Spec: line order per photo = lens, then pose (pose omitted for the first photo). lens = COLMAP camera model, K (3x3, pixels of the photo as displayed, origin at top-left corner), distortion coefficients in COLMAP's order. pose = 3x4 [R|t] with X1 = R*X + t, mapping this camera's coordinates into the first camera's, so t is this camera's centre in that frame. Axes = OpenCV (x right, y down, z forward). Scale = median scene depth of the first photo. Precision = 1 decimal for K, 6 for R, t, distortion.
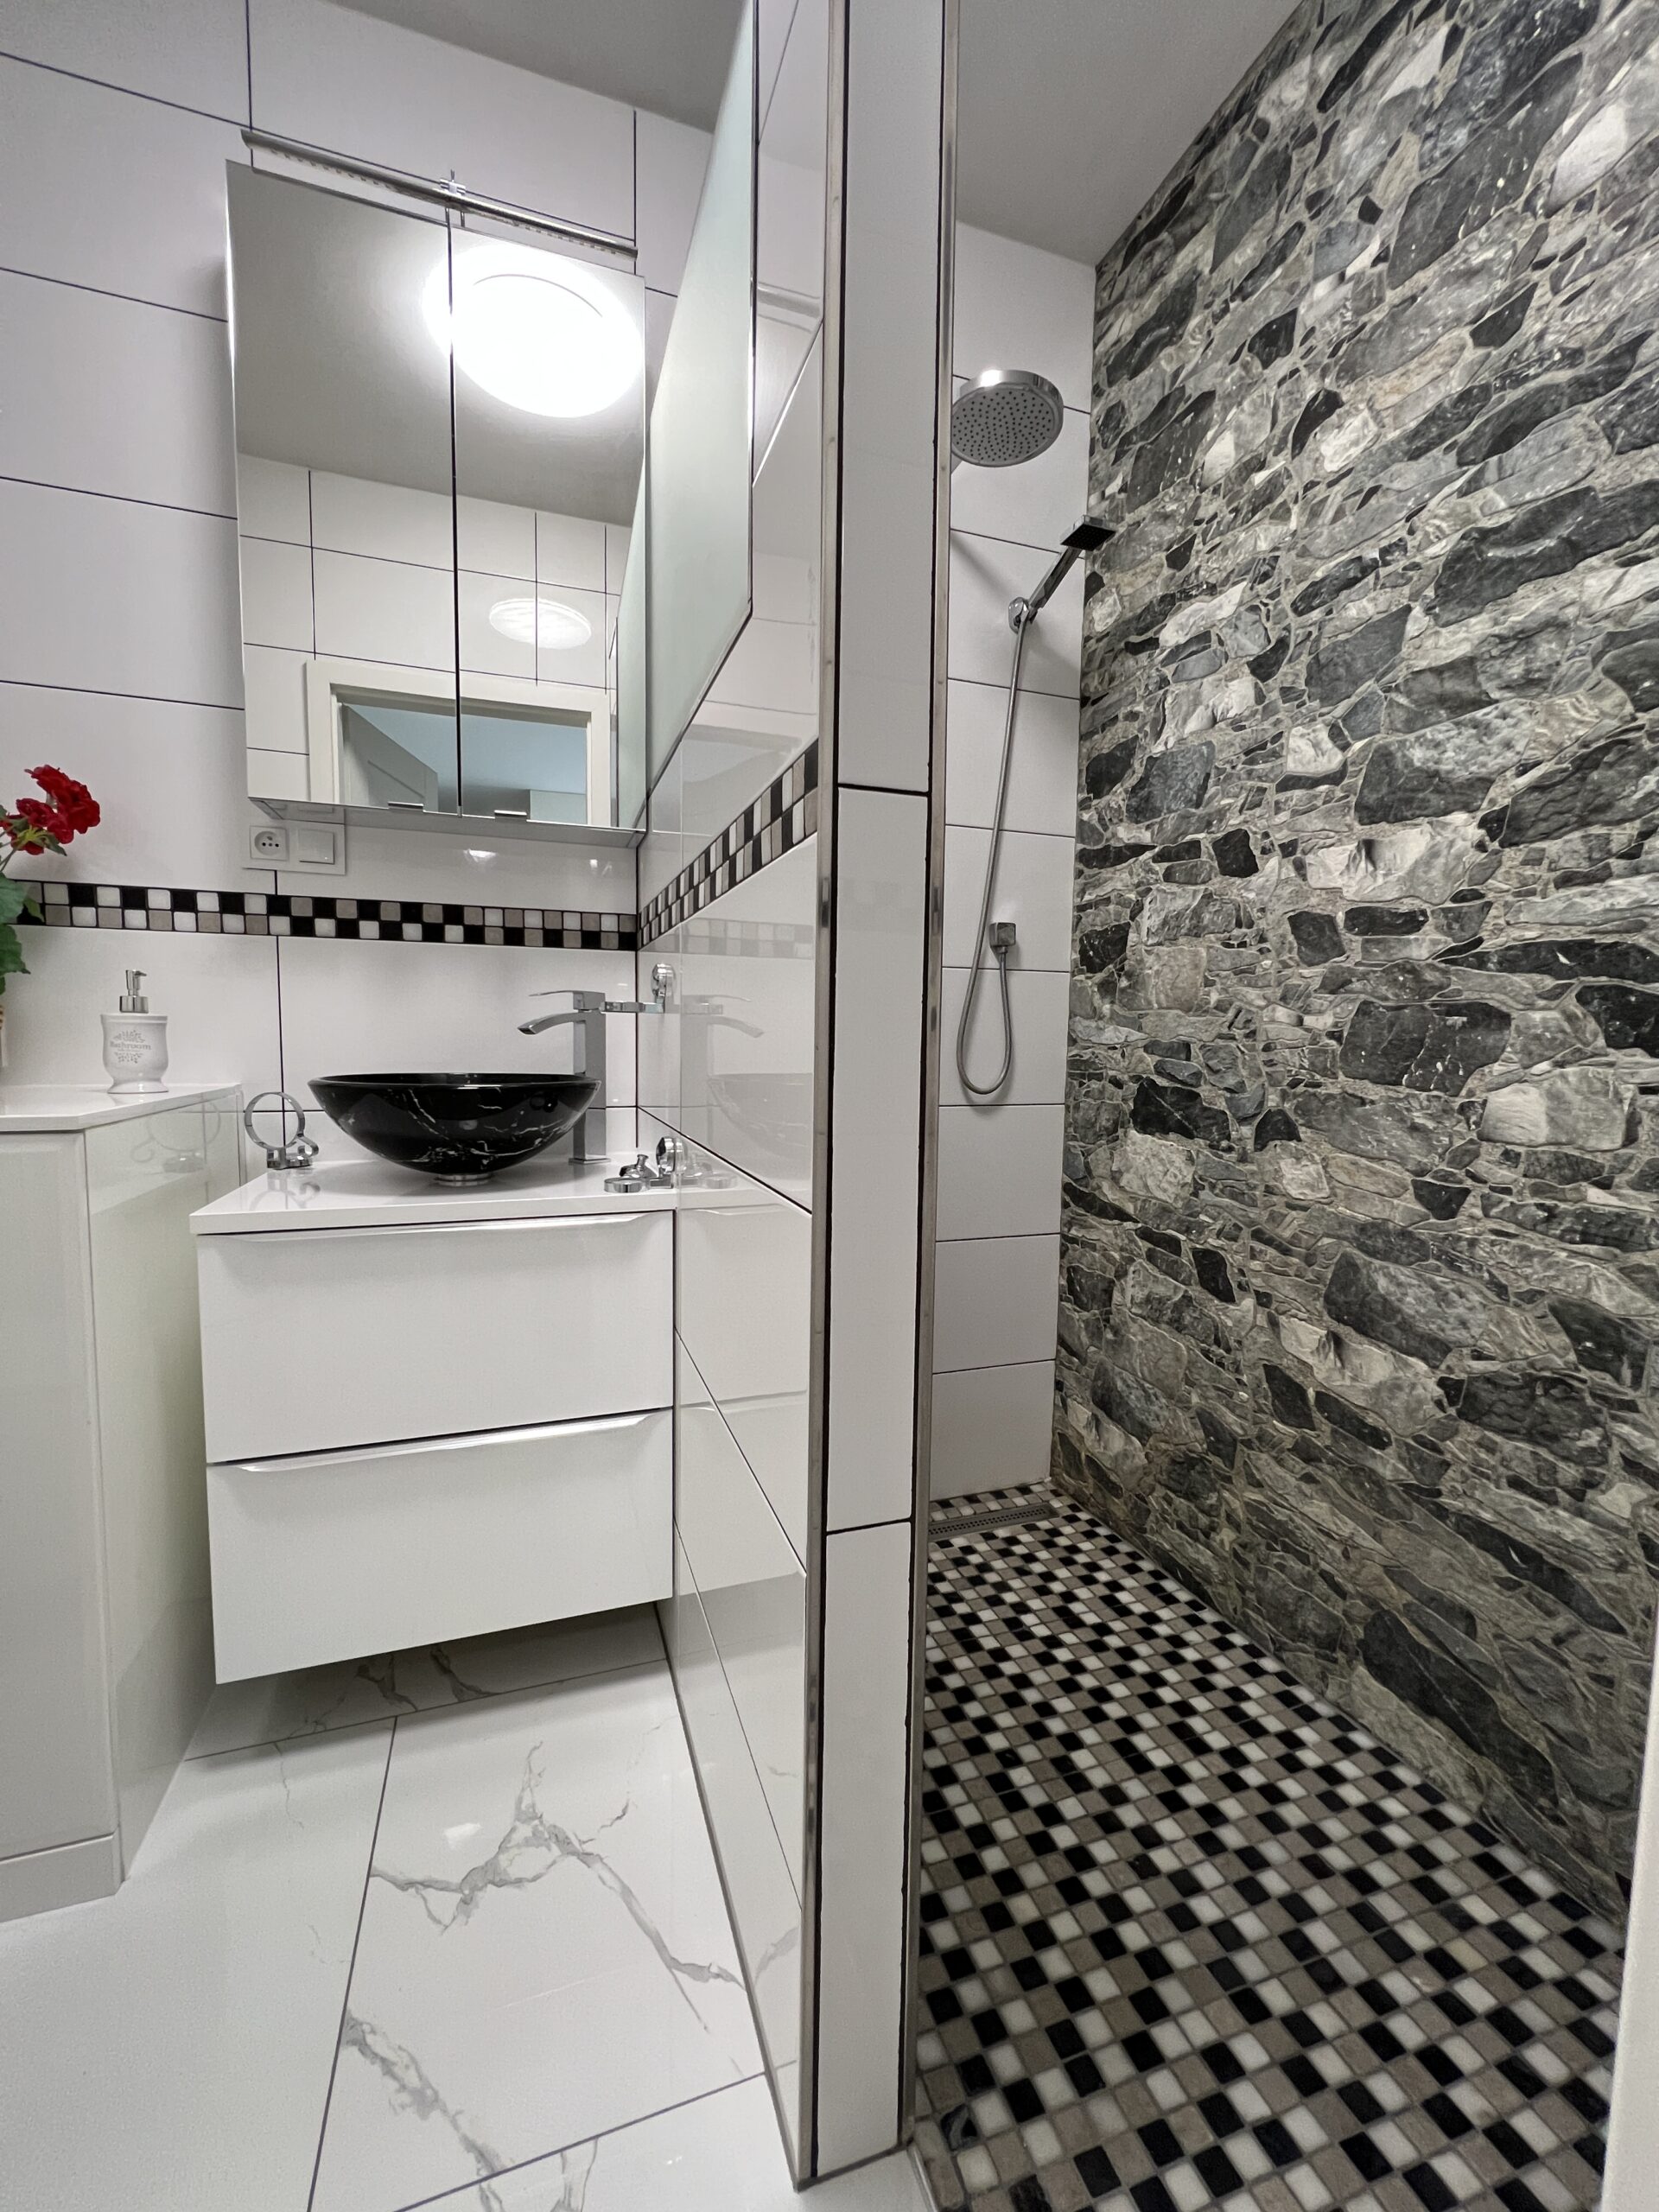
lens RADIAL K [[884.6, 0, 824.3], [0, 884.6, 1106.3], [0, 0, 1]] dist [-0.002431, 0.000551]
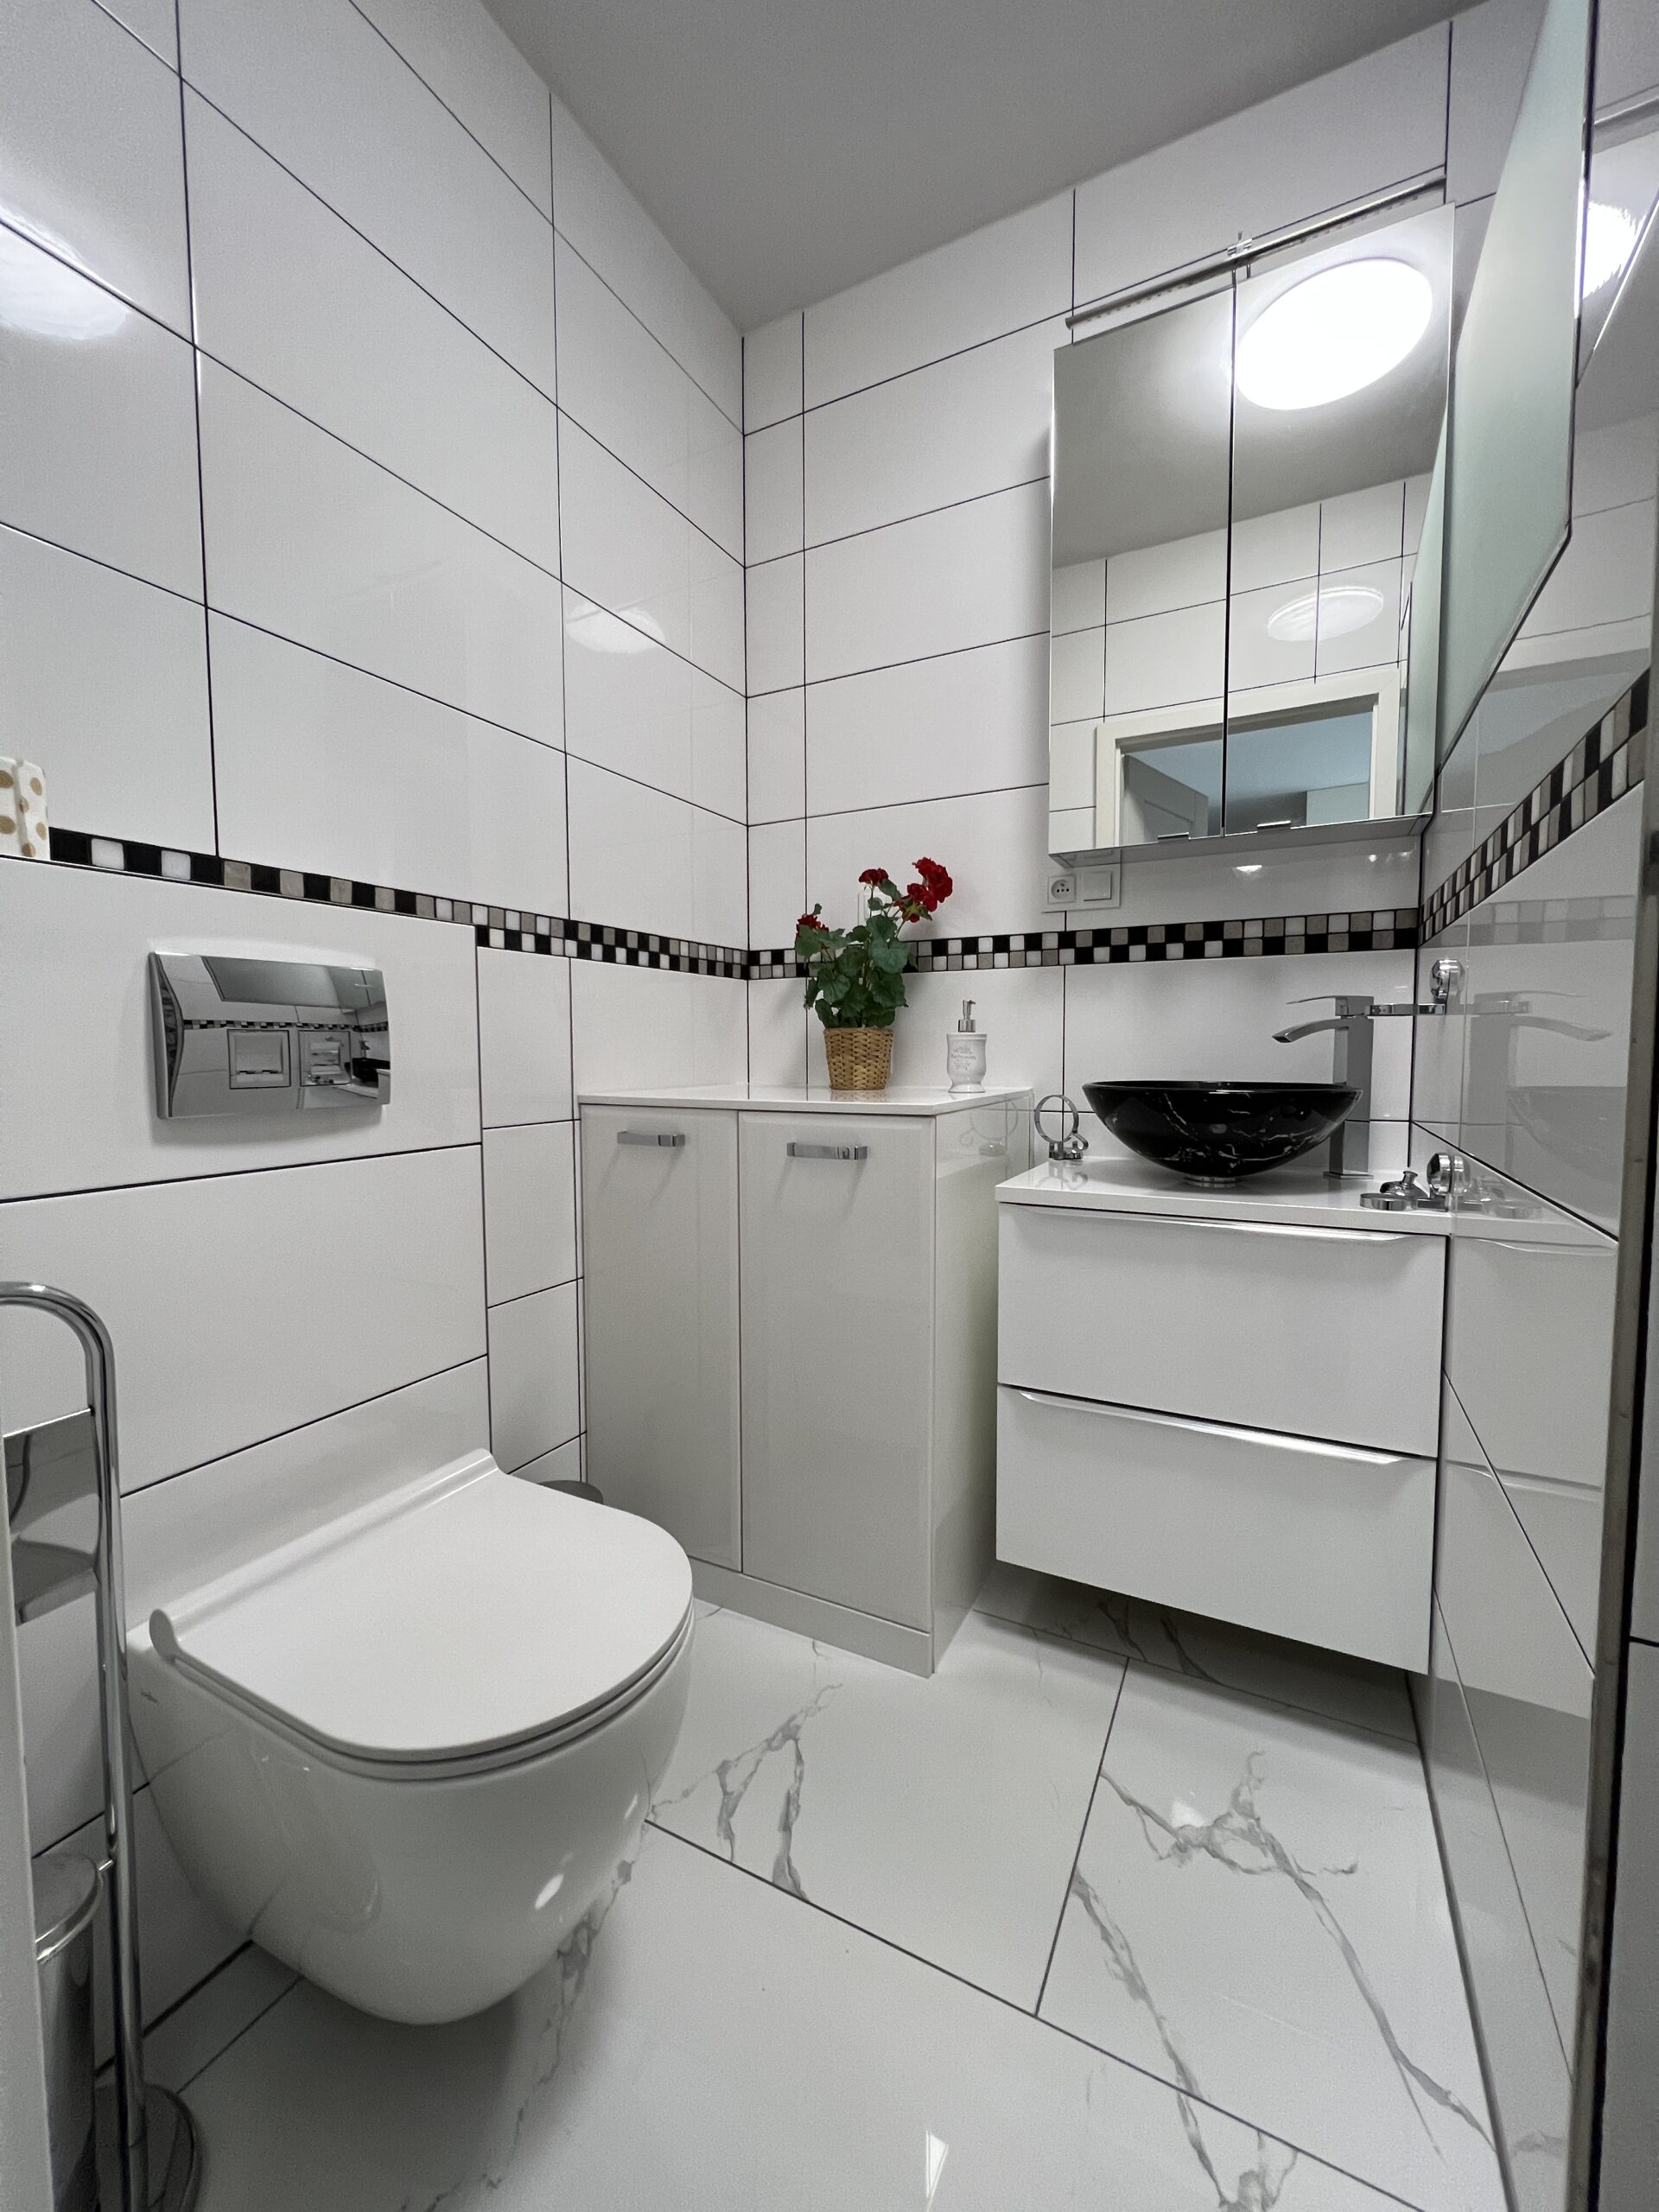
lens RADIAL K [[882.3, 0, 827.8], [0, 882.3, 1106.3], [0, 0, 1]] dist [-0.001393, 0.000555]
pose [[0.688550, 0.029059, -0.724606, 0.035848], [-0.043392, 0.999057, -0.001167, 0.014760], [0.723889, 0.032246, 0.689162, -0.056458]]
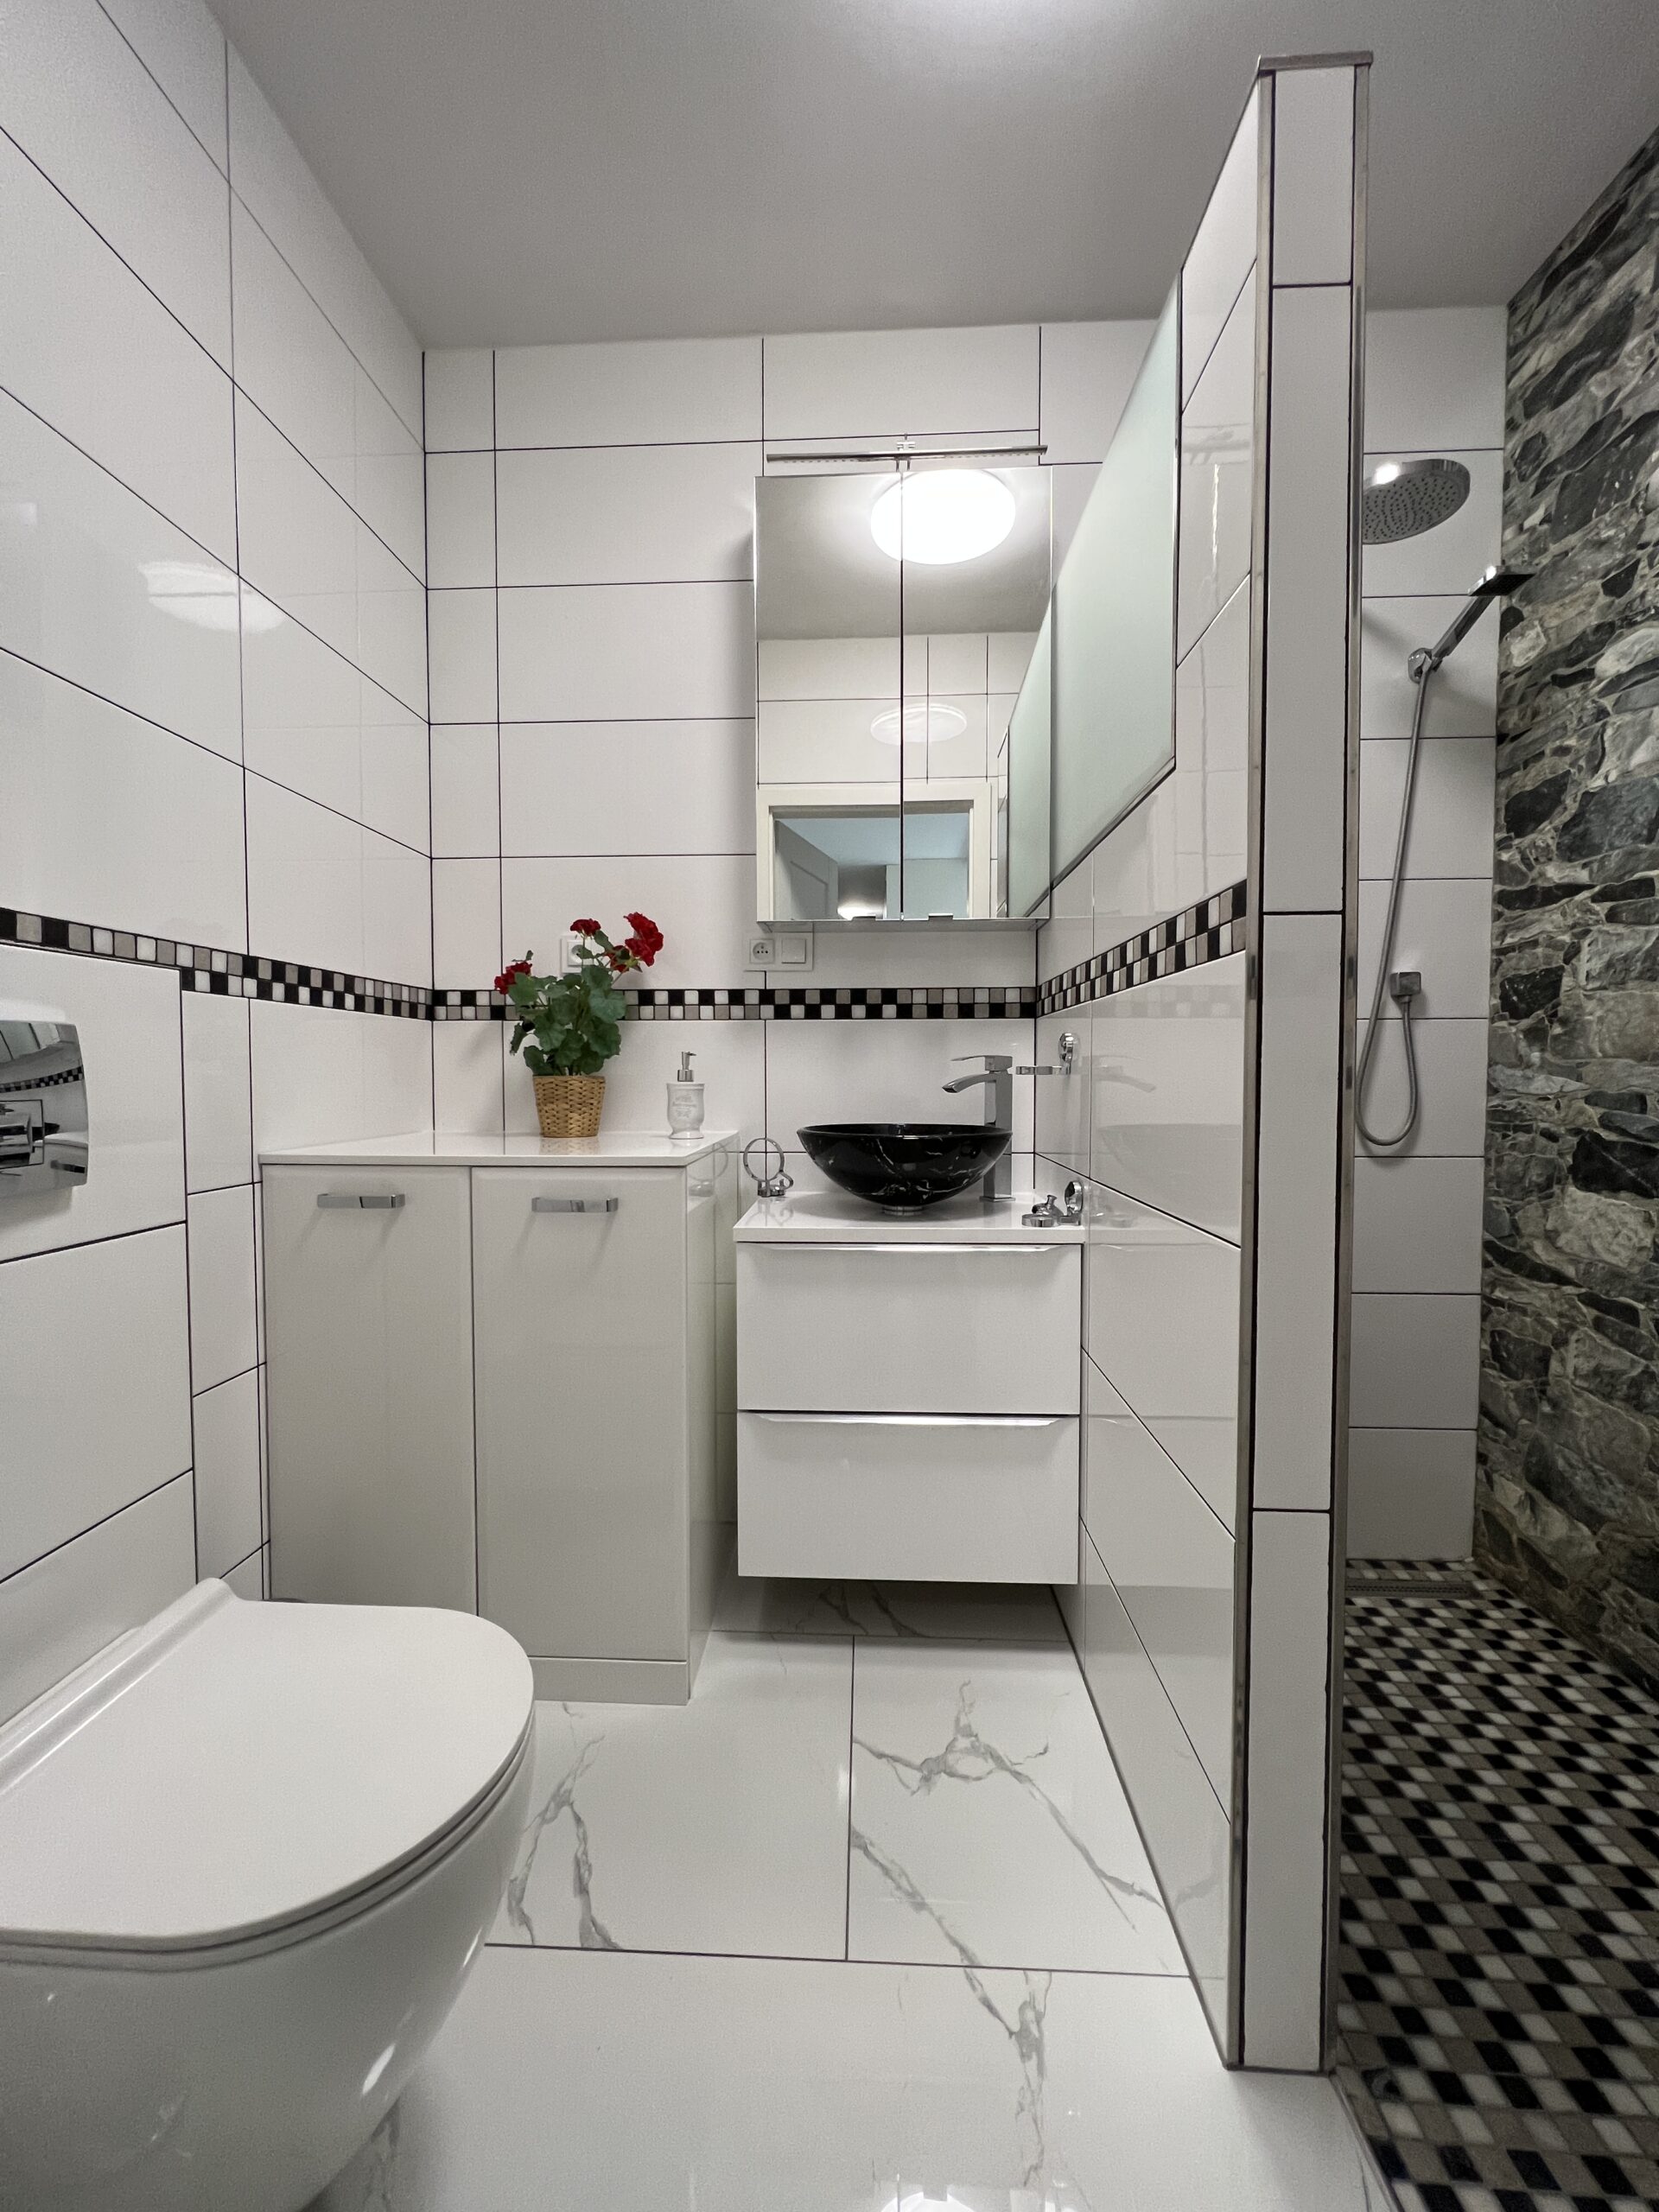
lens RADIAL K [[884.6, 0, 824.8], [0, 884.6, 1105.9], [0, 0, 1]] dist [-0.002431, 0.000551]
pose [[0.929223, -0.002326, -0.369511, -0.050548], [-0.014548, 0.998975, -0.042873, -0.009111], [0.369232, 0.045214, 0.928237, -0.205787]]
